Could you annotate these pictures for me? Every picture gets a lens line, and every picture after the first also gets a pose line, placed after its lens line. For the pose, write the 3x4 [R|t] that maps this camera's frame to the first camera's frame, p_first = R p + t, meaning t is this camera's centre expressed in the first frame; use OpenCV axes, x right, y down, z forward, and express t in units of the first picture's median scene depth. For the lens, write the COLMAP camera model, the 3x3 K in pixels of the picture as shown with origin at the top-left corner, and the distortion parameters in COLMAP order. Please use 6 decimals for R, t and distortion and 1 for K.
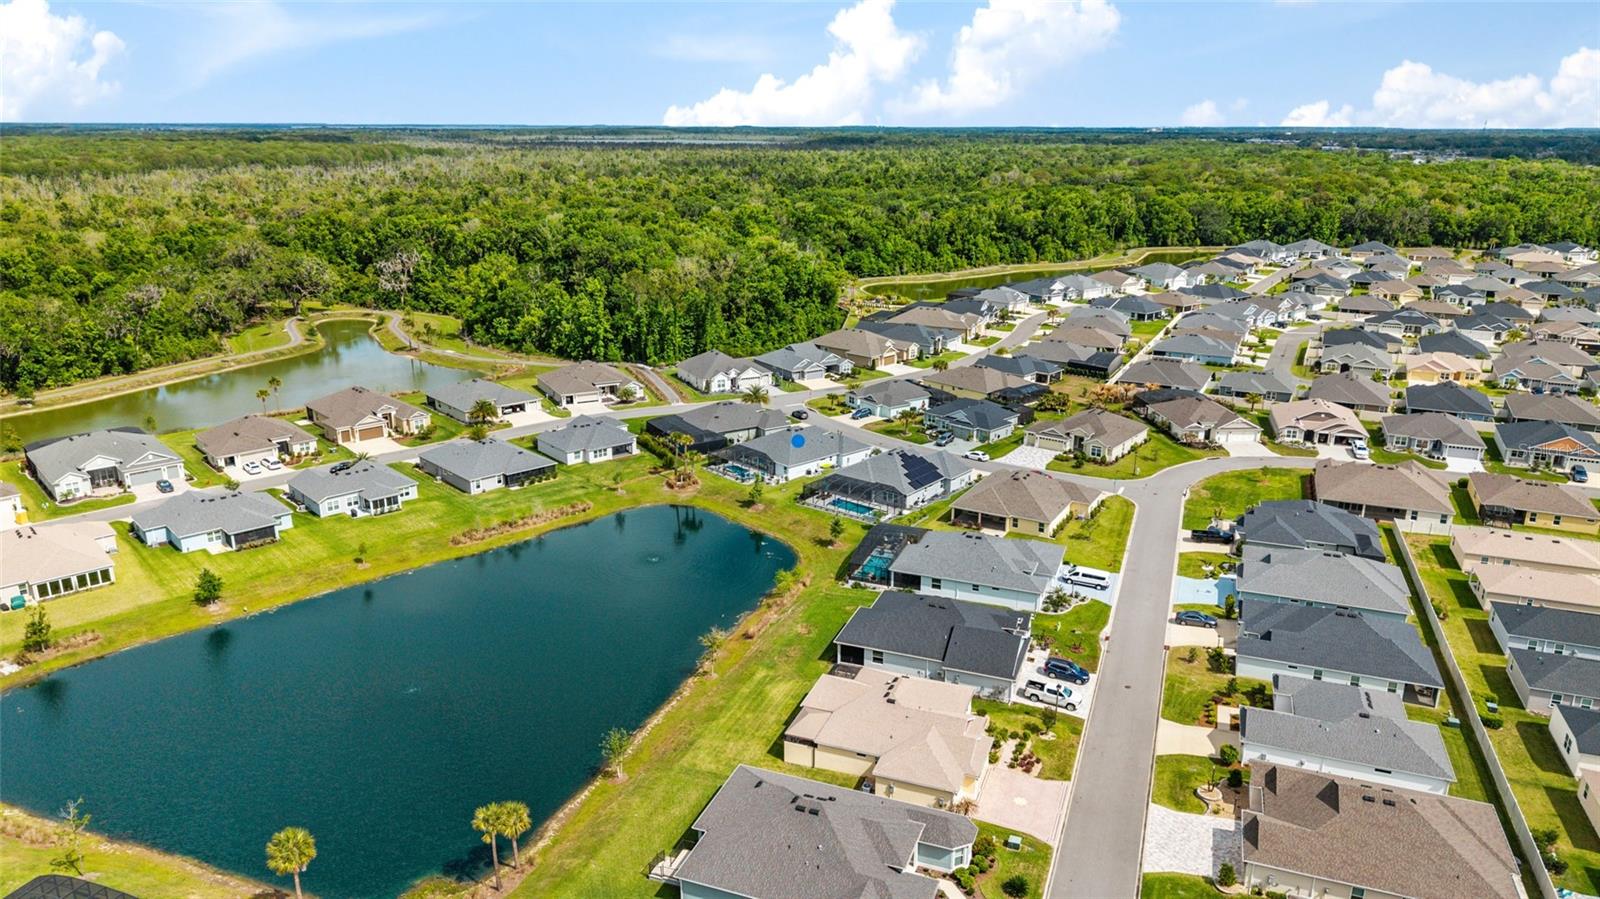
lens RADIAL K [[1060.0, 0, 800.0], [0, 1060.0, 449.5], [0, 0, 1]] dist [0.030460, -0.043798]
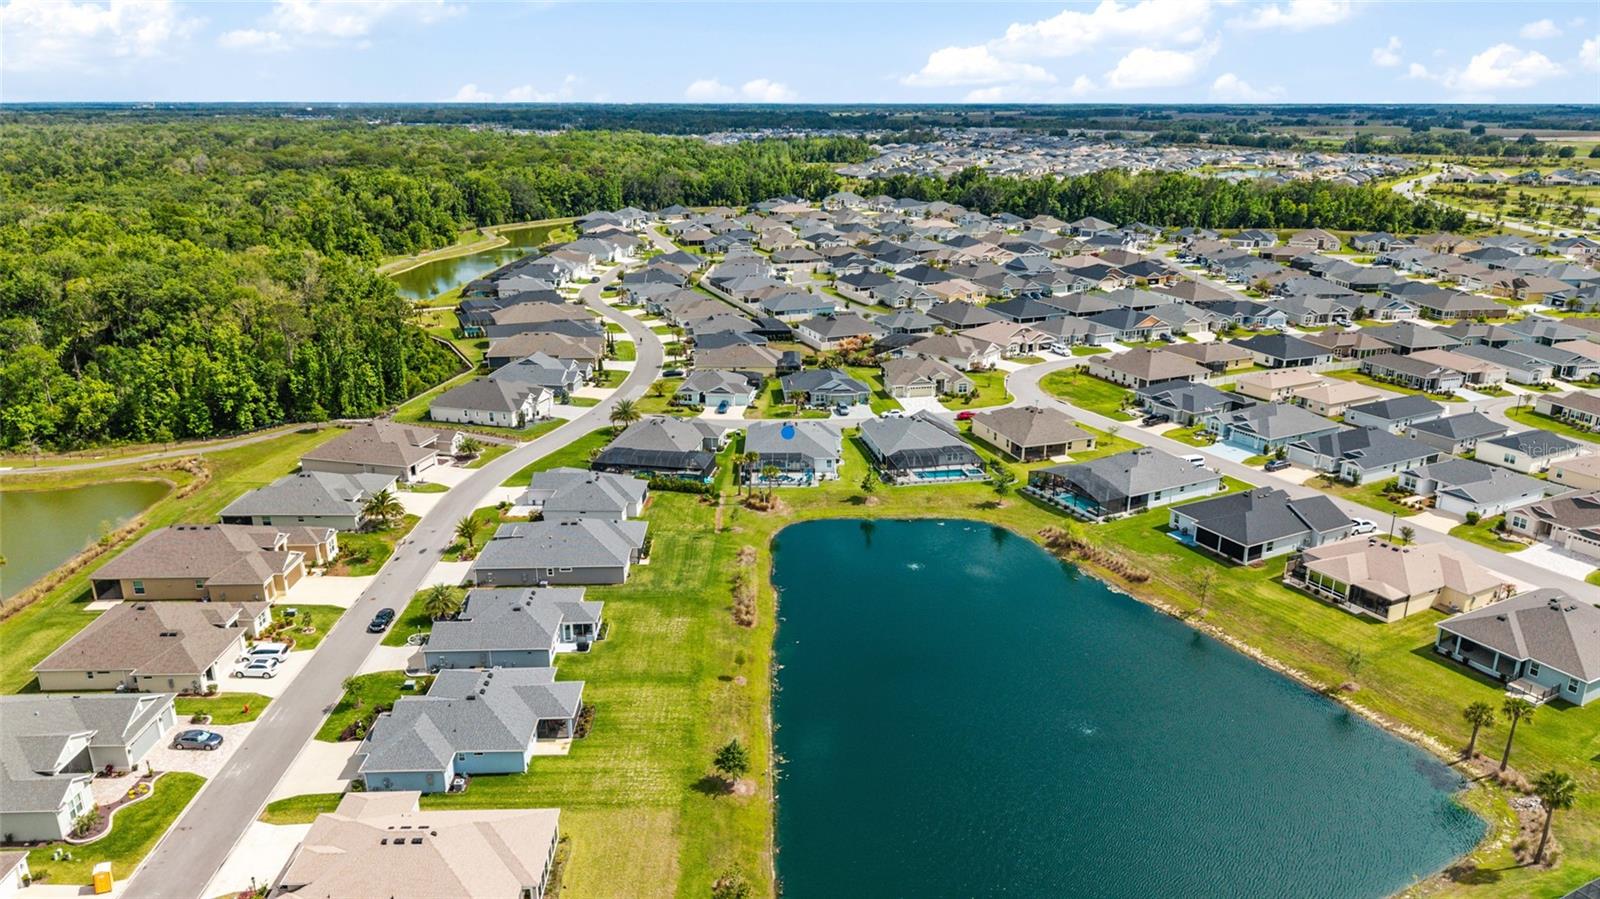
lens RADIAL K [[1067.4, 0, 796.4], [0, 1067.4, 453.7], [0, 0, 1]] dist [0.032963, -0.046210]
pose [[0.662853, -0.235699, 0.710684, -0.568338], [0.219958, 0.968579, 0.116076, -0.085523], [-0.715713, 0.079380, 0.693869, 0.263849]]
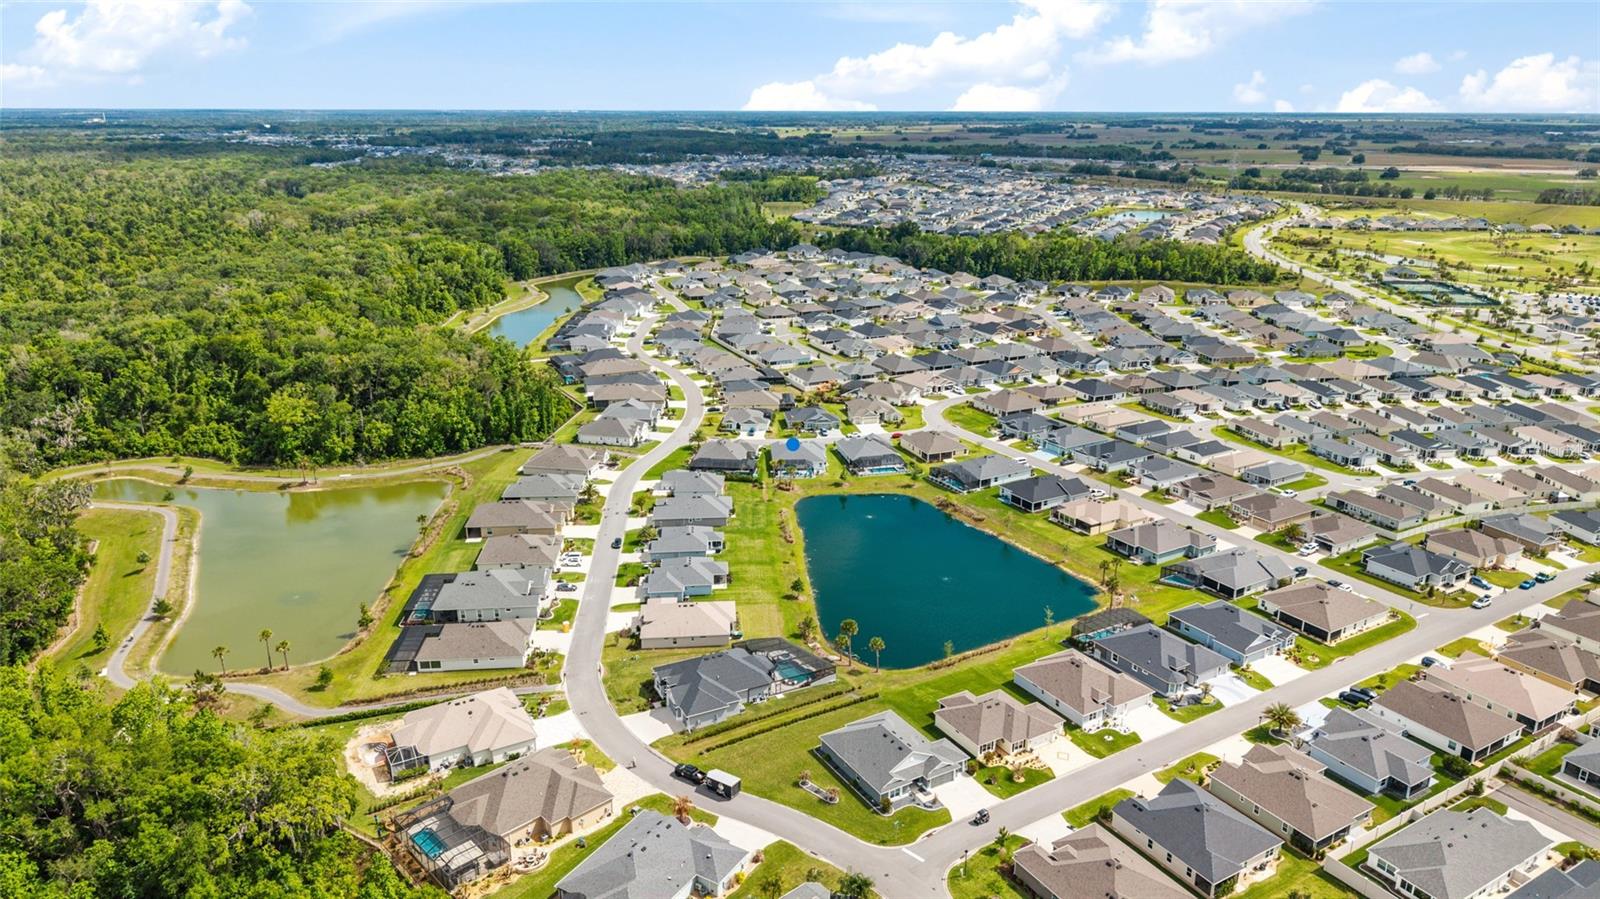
lens RADIAL K [[1049.7, 0, 800.0], [0, 1049.7, 449.5], [0, 0, 1]] dist [0.018862, -0.001468]
pose [[0.621959, -0.240533, 0.745192, -1.028988], [0.227347, 0.966129, 0.122097, -0.174951], [-0.749320, 0.093478, 0.655577, -0.088947]]
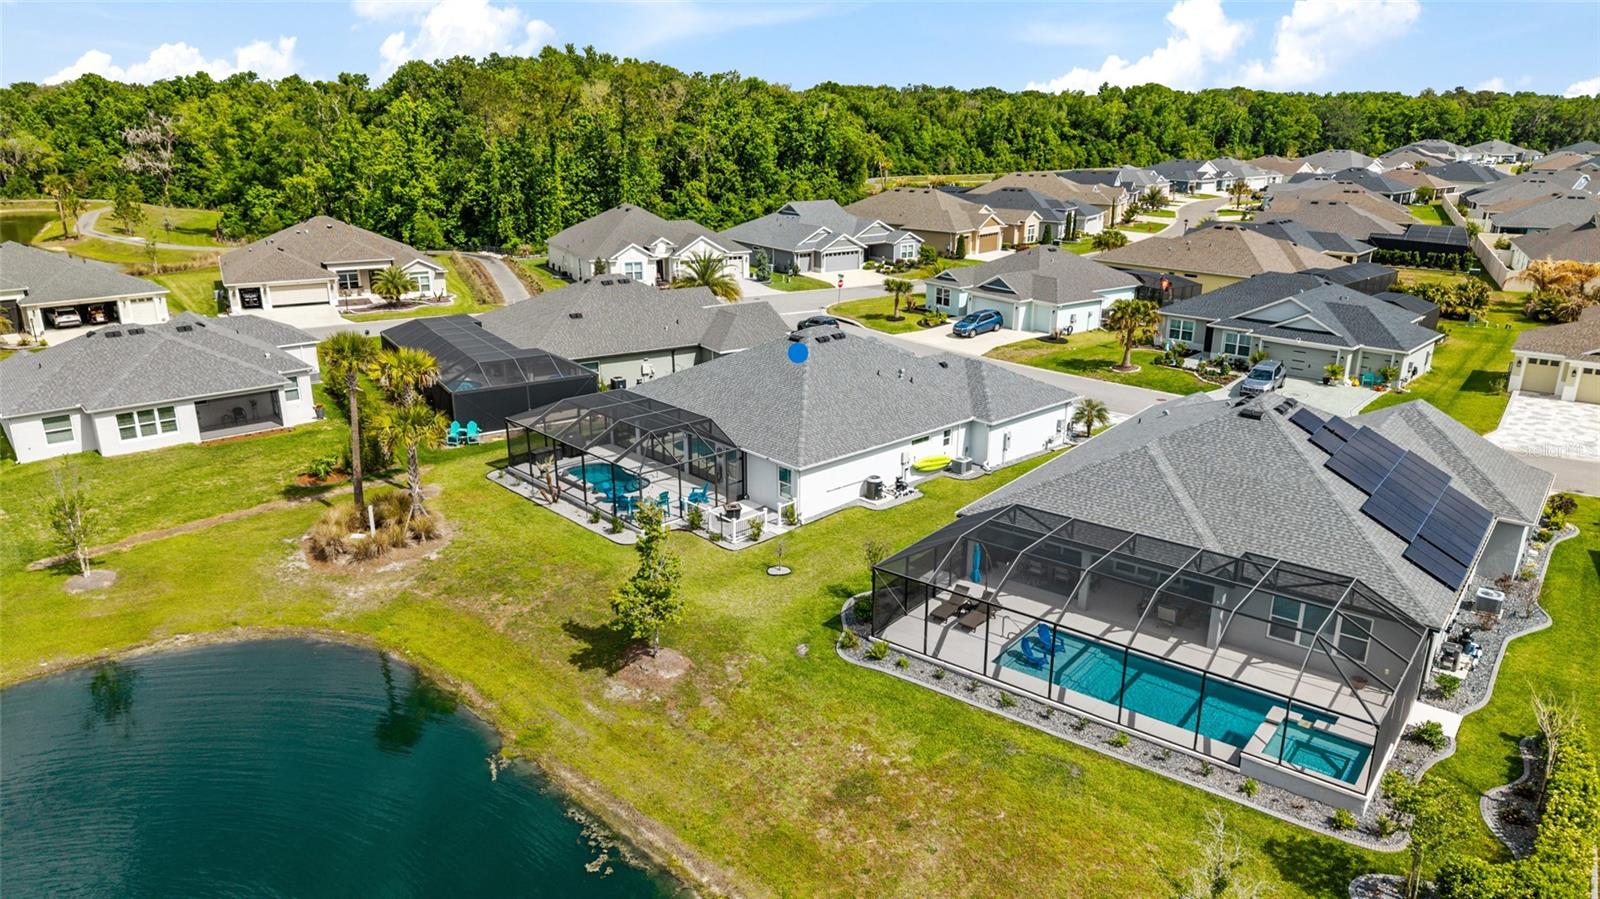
lens RADIAL K [[1074.4, 0, 801.4], [0, 1074.4, 428.0], [0, 0, 1]] dist [0.033318, -0.036979]
pose [[0.999954, -0.003422, 0.008925, -0.009463], [0.003474, 0.999977, -0.005802, 0.006089], [-0.008905, 0.005833, 0.999943, 0.576539]]
